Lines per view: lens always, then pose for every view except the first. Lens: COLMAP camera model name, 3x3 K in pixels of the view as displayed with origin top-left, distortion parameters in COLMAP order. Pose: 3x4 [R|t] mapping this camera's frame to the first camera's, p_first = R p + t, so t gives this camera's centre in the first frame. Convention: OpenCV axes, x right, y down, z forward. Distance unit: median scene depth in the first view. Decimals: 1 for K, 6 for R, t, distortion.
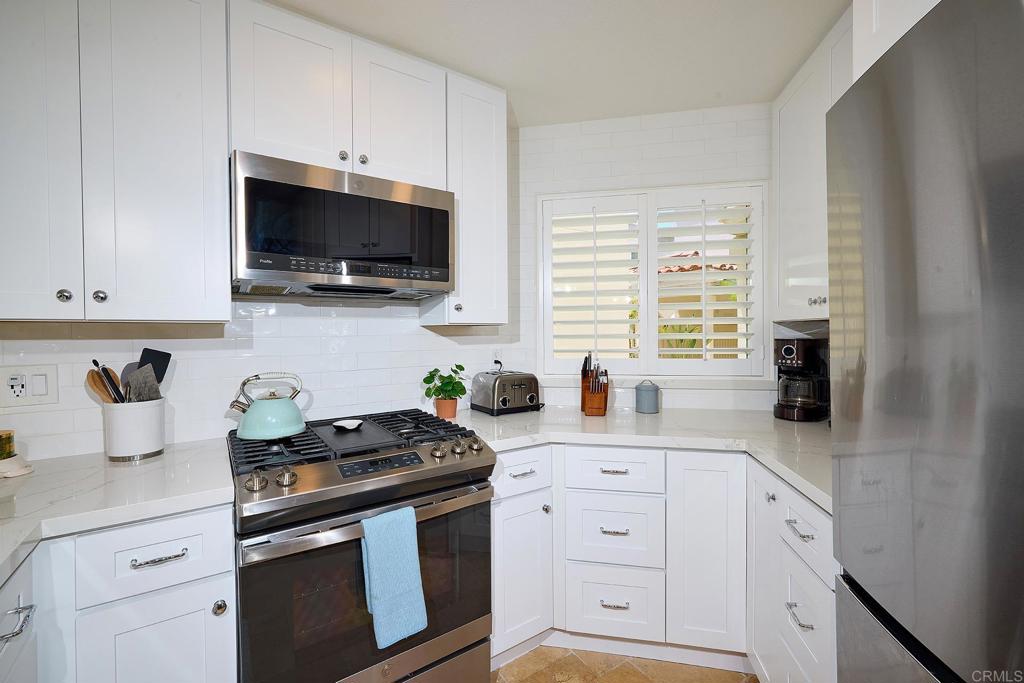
lens RADIAL K [[437.6, 0, 511.6], [0, 437.6, 338.3], [0, 0, 1]] dist [-0.001816, -0.000052]
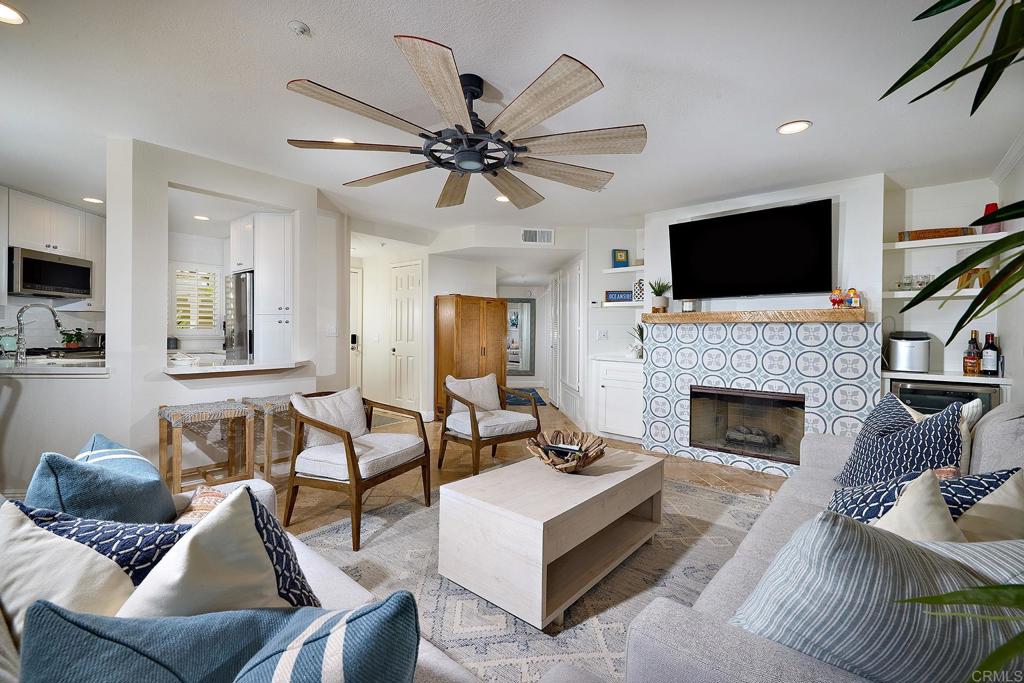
lens RADIAL K [[437.6, 0, 511.6], [0, 437.6, 338.3], [0, 0, 1]] dist [-0.001816, -0.000052]
pose [[0.503787, -0.000302, 0.863828, -1.216482], [-0.000095, 1.000000, 0.000405, 0.142864], [-0.863828, -0.000286, 0.503787, -2.717214]]
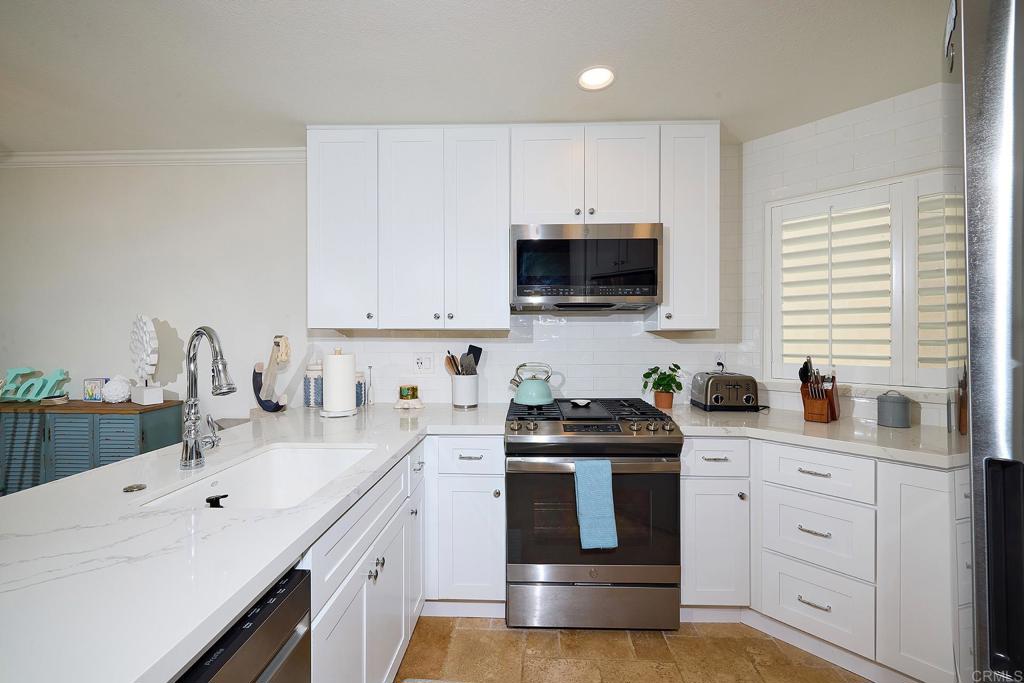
lens RADIAL K [[437.6, 0, 511.6], [0, 437.6, 338.3], [0, 0, 1]] dist [-0.001816, -0.000052]
pose [[0.805247, 0.008292, -0.592881, 0.274961], [-0.012460, 0.999918, -0.002939, 0.000267], [0.592808, 0.009754, 0.805285, -0.255096]]
